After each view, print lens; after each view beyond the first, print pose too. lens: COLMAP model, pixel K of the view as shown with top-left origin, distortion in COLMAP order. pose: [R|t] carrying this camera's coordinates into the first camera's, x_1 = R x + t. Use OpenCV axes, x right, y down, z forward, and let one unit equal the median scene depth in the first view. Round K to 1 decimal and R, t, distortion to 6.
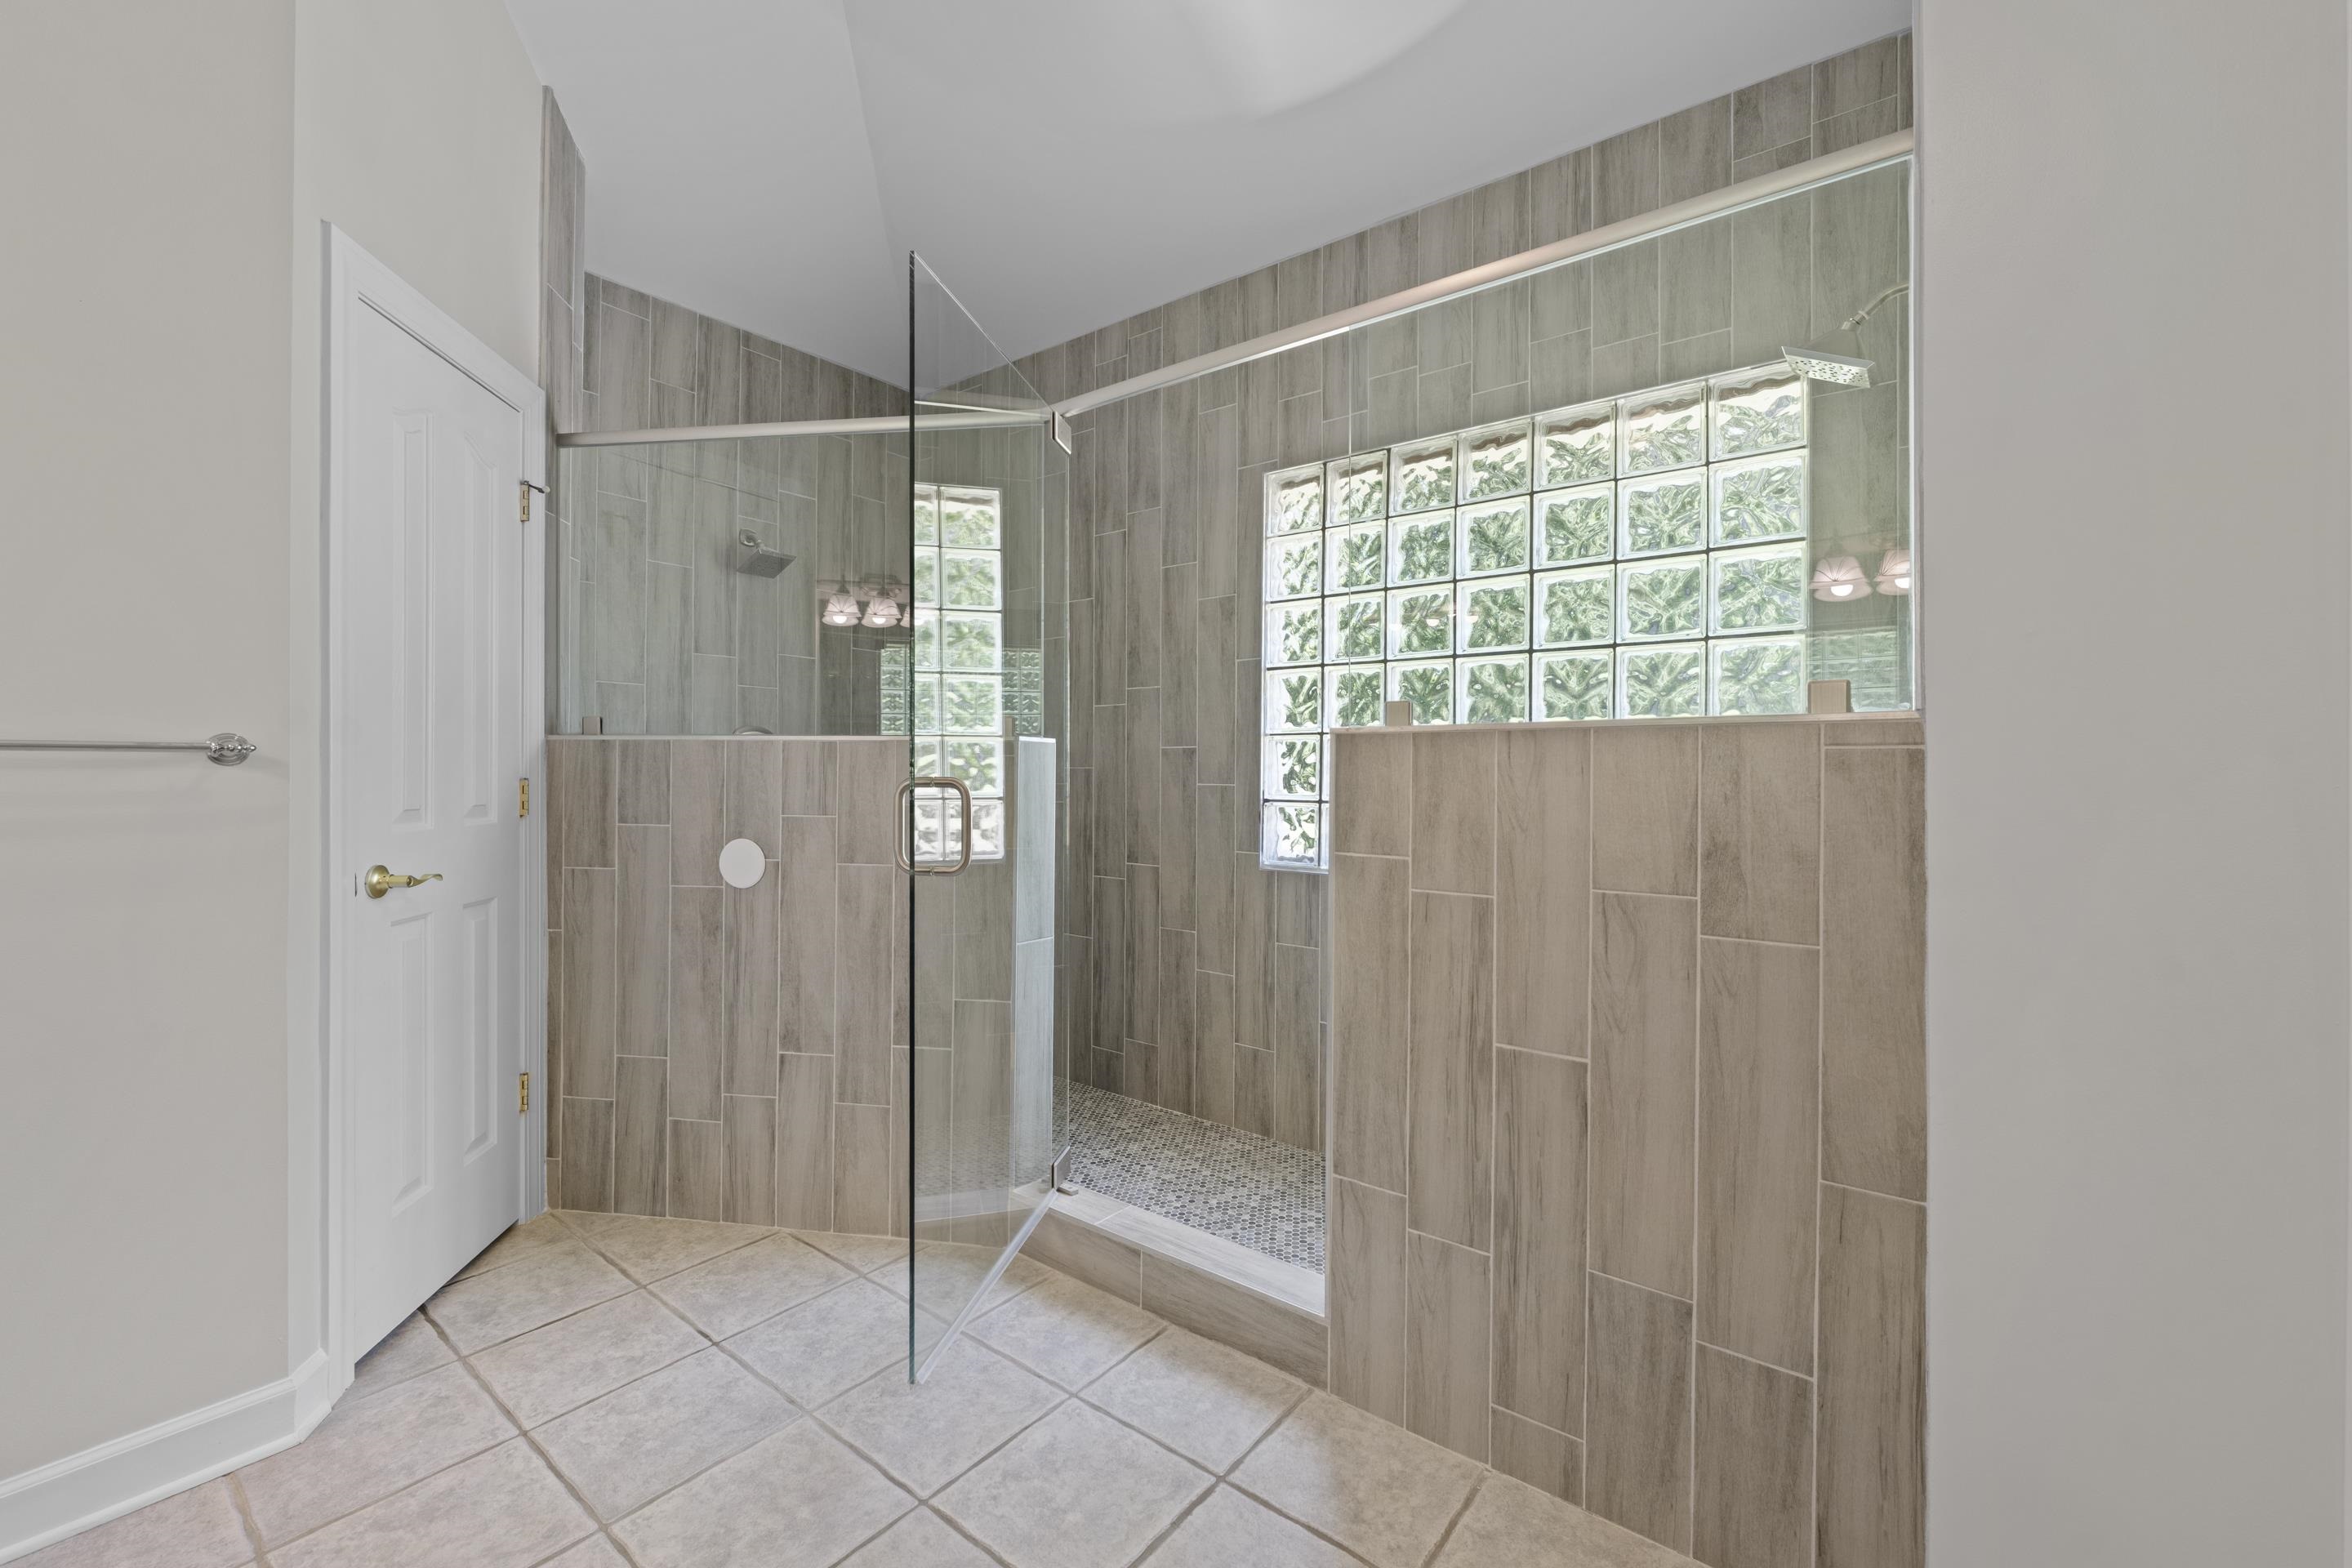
lens RADIAL K [[962.8, 0, 1175.5], [0, 962.8, 764.8], [0, 0, 1]] dist [-0.000117, -0.000477]
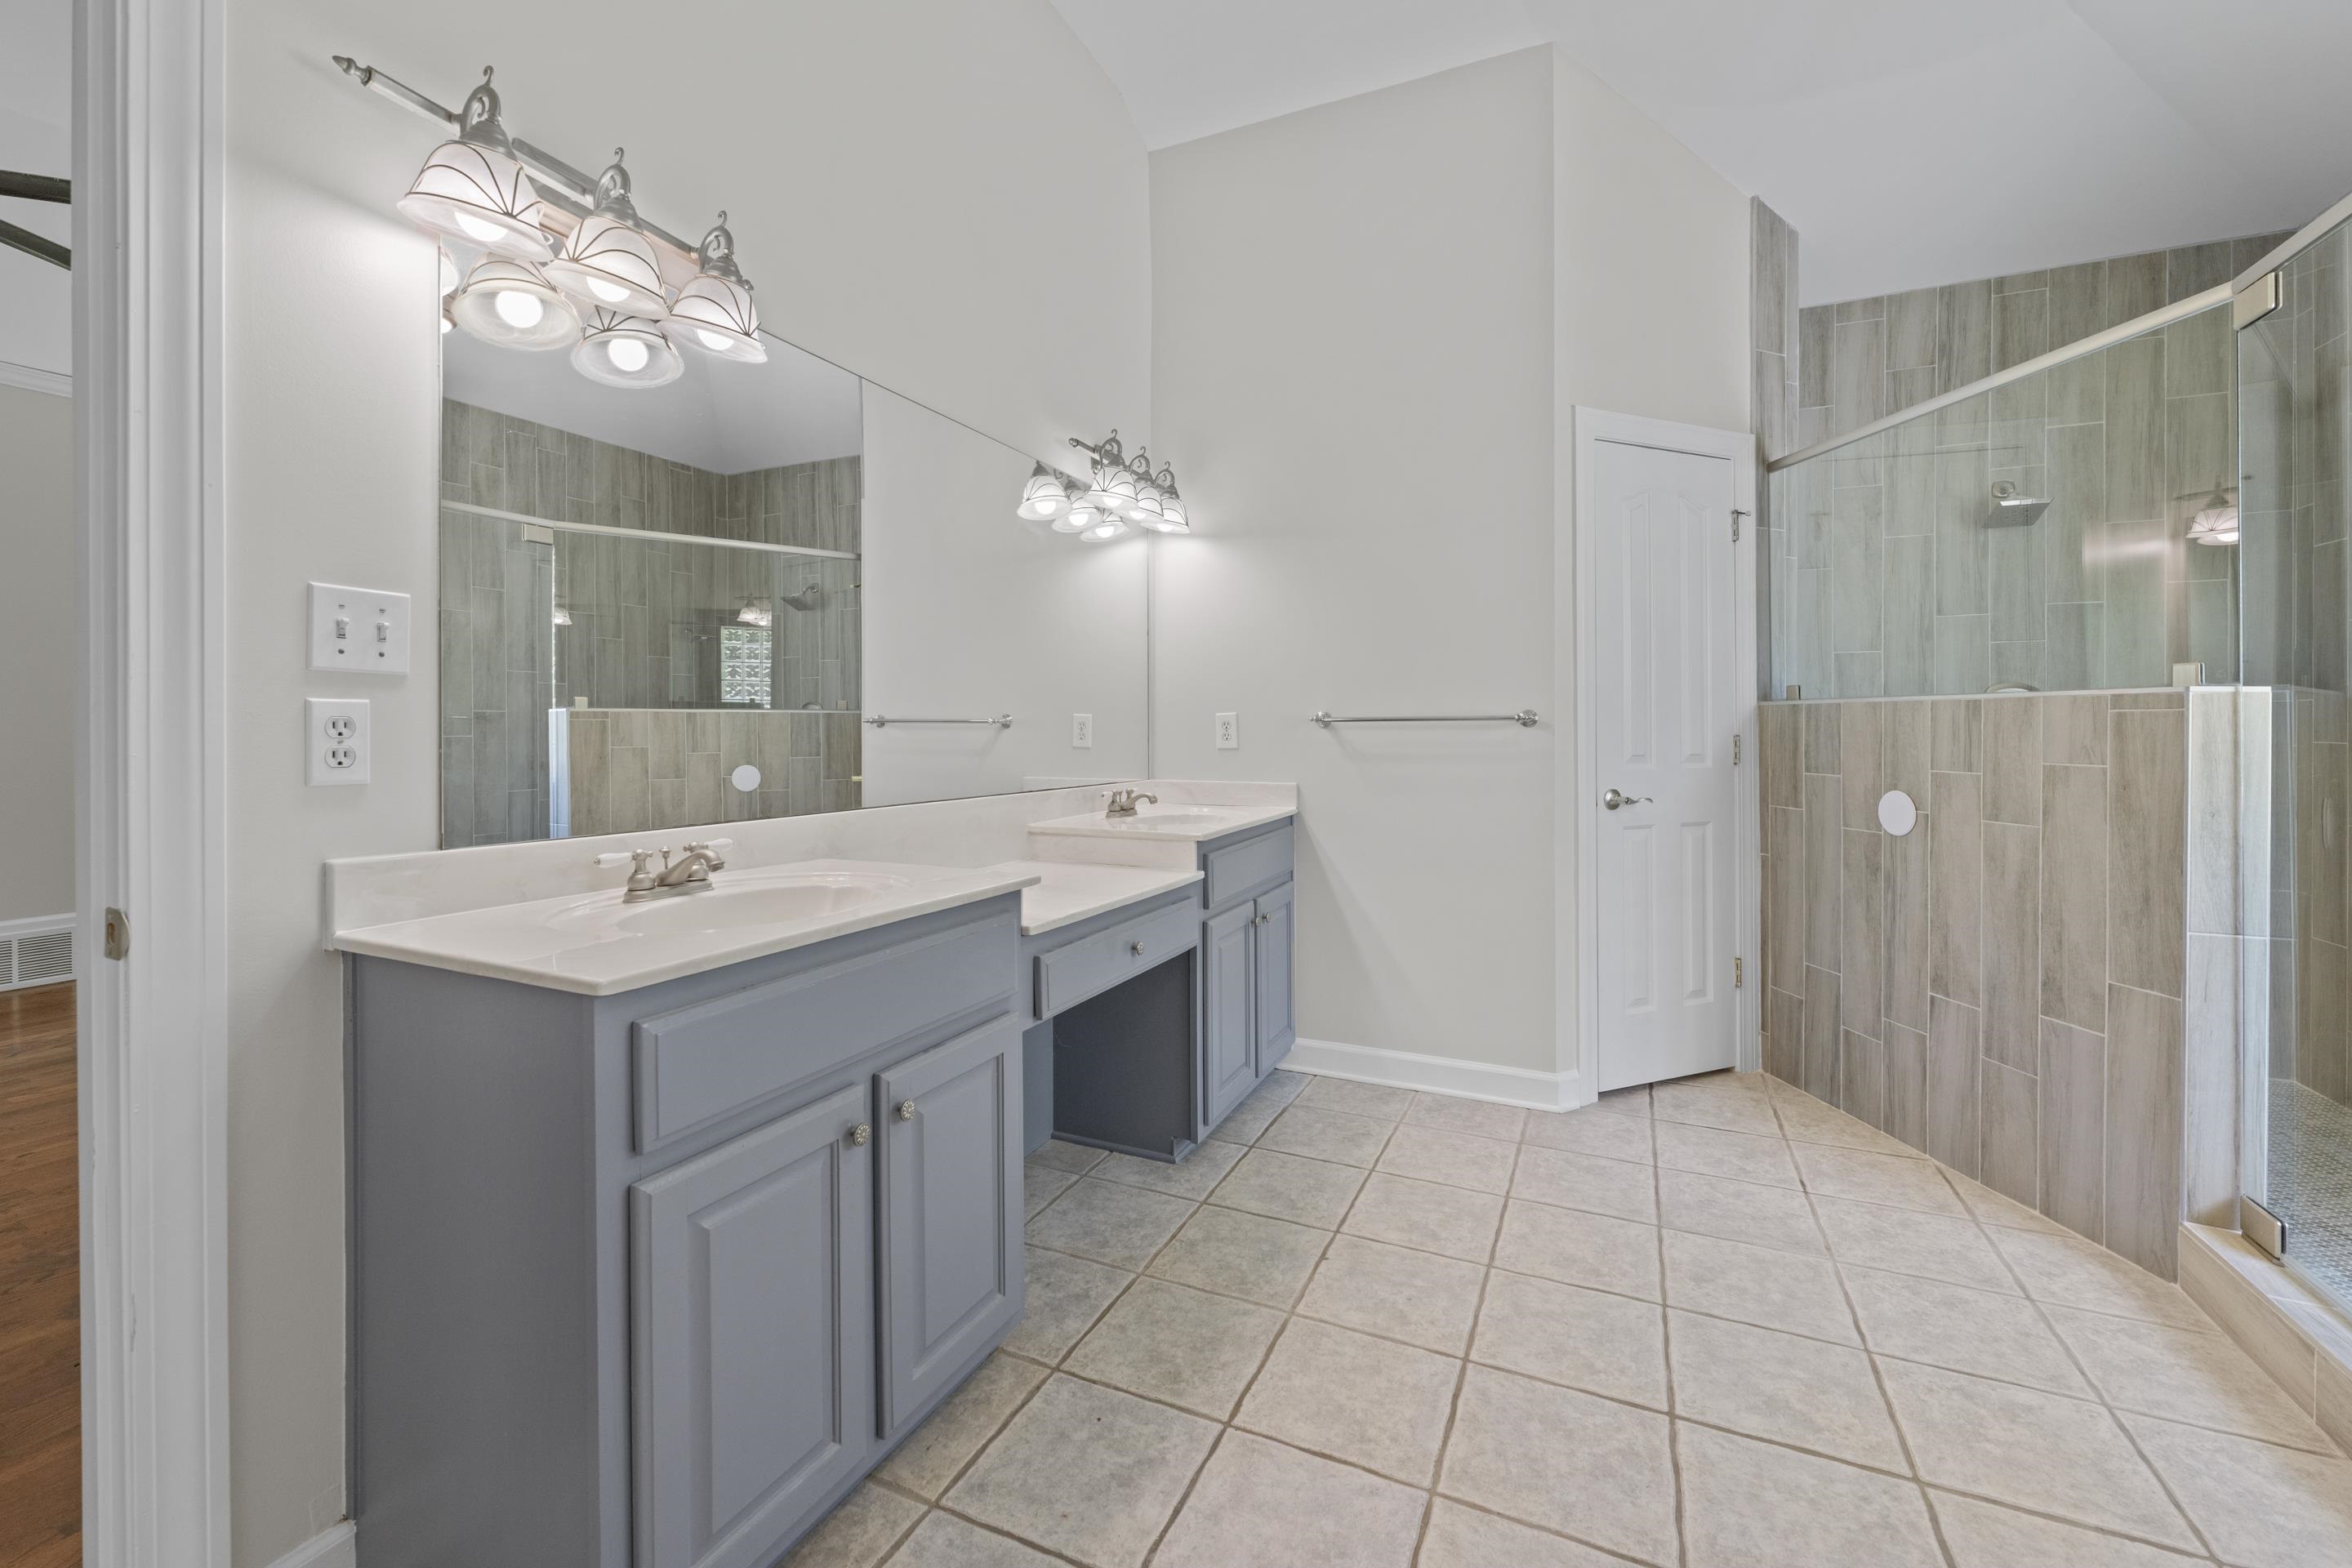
lens RADIAL K [[962.8, 0, 1171.0], [0, 962.8, 731.1], [0, 0, 1]] dist [-0.000117, -0.000477]
pose [[0.224702, -0.002045, -0.974425, 0.438224], [0.009243, 0.999957, 0.000033, 0.001162], [0.974384, -0.009014, 0.224711, -0.054068]]
